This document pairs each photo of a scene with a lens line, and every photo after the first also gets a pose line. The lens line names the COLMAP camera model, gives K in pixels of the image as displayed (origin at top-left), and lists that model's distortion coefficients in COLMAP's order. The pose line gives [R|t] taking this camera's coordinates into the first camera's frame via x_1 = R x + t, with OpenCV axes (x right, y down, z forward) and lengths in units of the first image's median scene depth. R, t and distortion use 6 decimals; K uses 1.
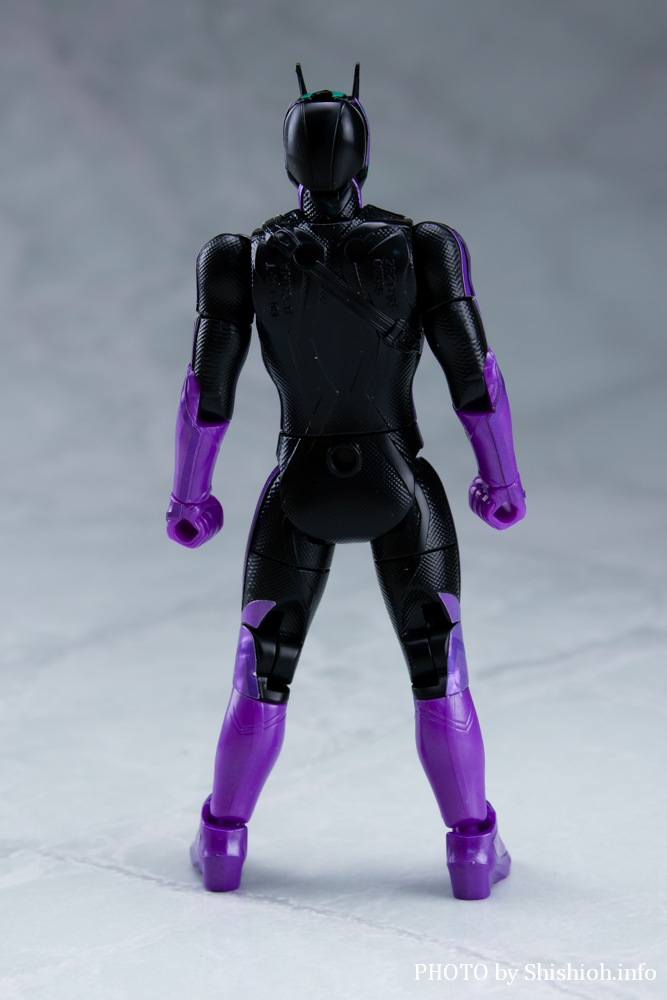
lens RADIAL K [[1871.5, 0, 333.5], [0, 1871.5, 500.0], [0, 0, 1]] dist [0.017874, 0.073662]
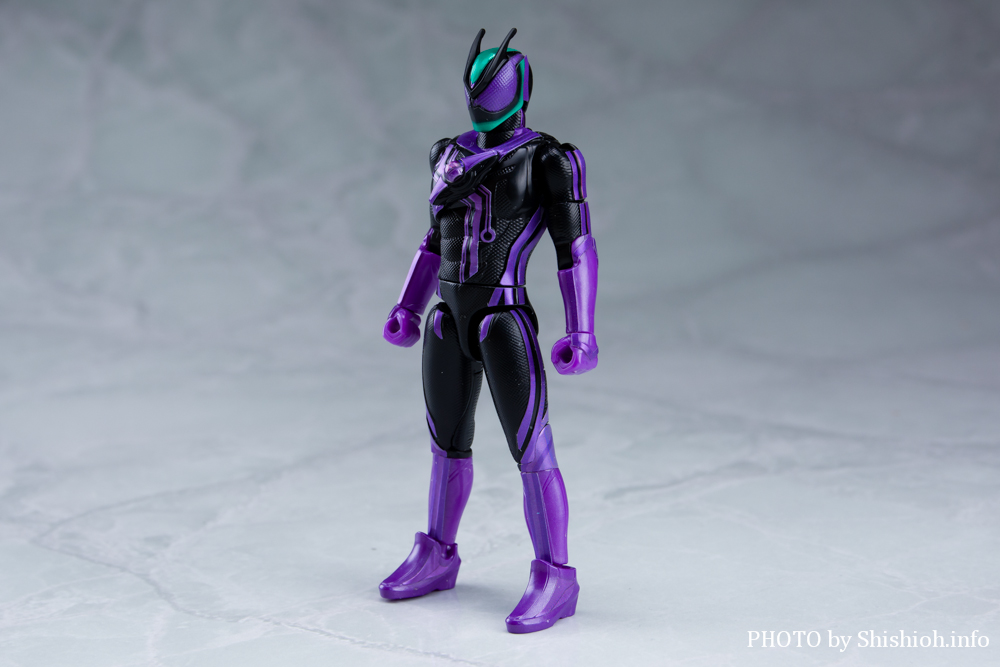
lens RADIAL K [[1722.4, 0, 500.0], [0, 1722.4, 333.5], [0, 0, 1]] dist [0.023414, 0.195465]
pose [[0.999796, 0.016245, -0.012006, 0.018339], [-0.016454, 0.999711, -0.017511, 0.005474], [0.011719, 0.017705, 0.999775, -0.179111]]
